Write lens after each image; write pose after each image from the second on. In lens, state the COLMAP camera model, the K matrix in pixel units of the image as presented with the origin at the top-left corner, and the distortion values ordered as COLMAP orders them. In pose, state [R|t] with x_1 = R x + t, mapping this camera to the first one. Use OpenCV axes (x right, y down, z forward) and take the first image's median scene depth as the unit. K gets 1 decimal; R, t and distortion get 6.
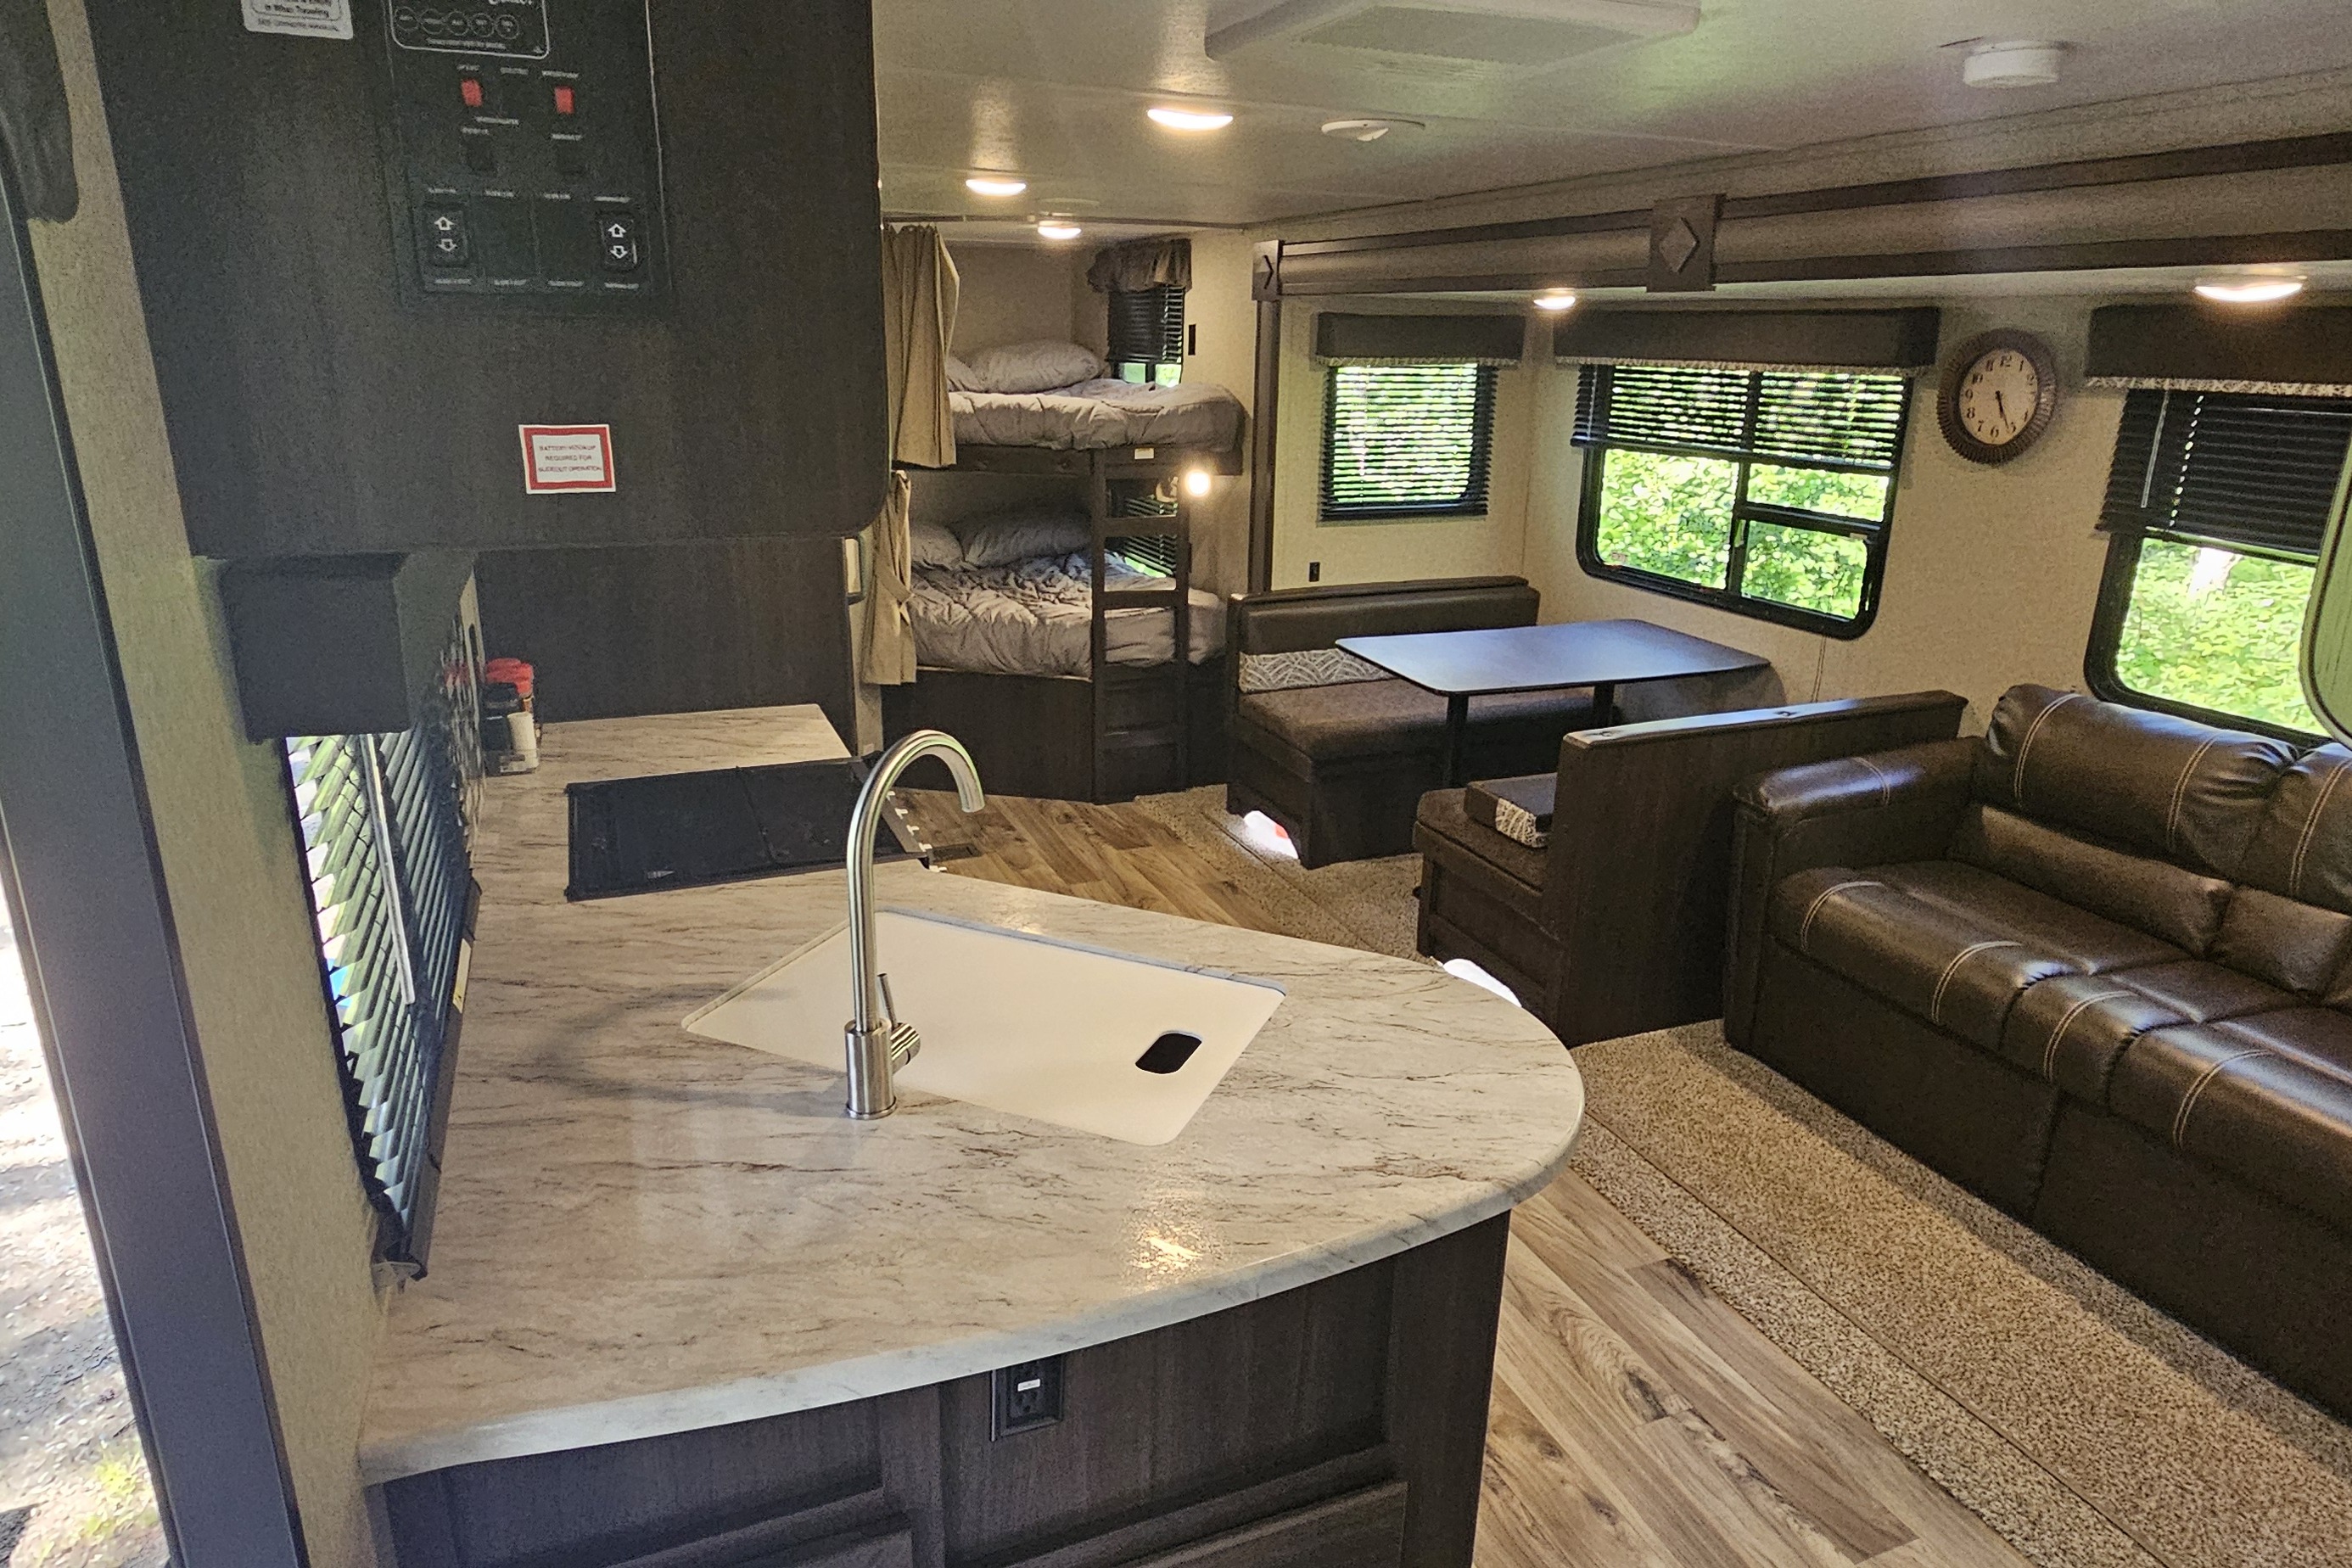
lens RADIAL K [[1411.5, 0, 1175.4], [0, 1411.5, 786.0], [0, 0, 1]] dist [0.004675, -0.002917]
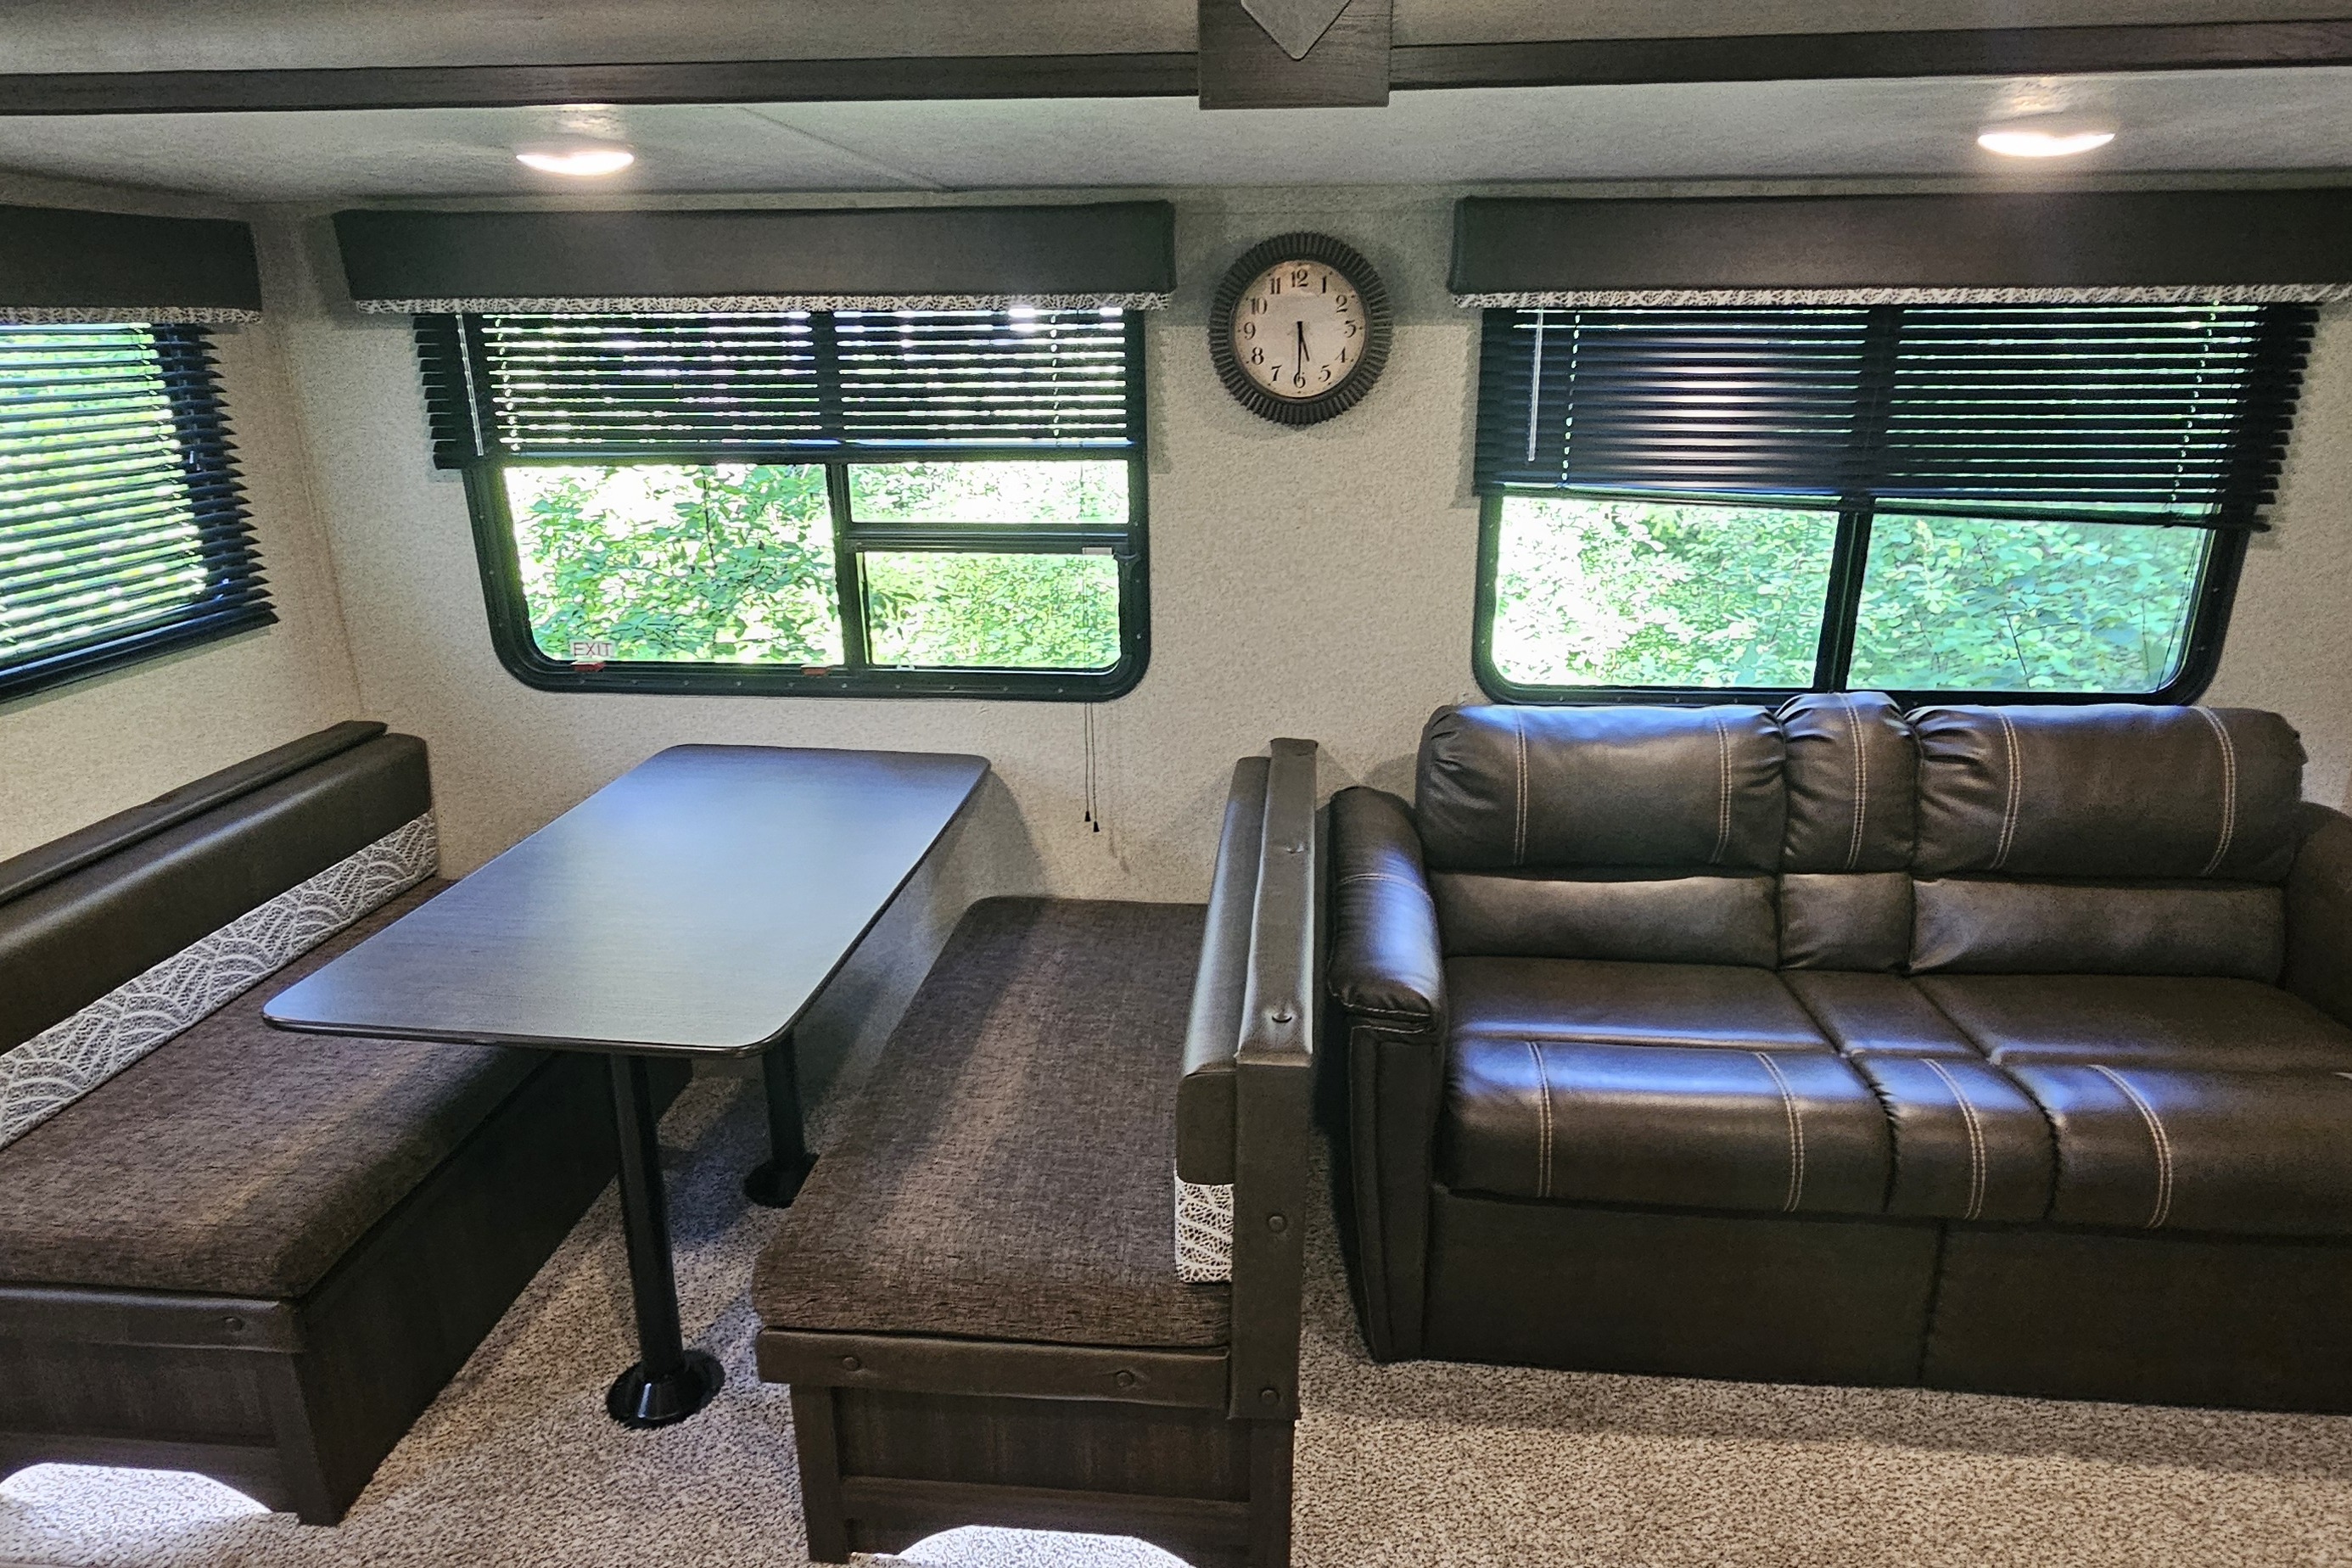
lens RADIAL K [[1411.5, 0, 1178.0], [0, 1411.5, 781.4], [0, 0, 1]] dist [0.004675, -0.002917]
pose [[0.457142, -0.288644, 0.841253, -0.101499], [0.285172, 0.943502, 0.168763, -0.188379], [-0.842436, 0.162753, 0.513627, 0.686877]]
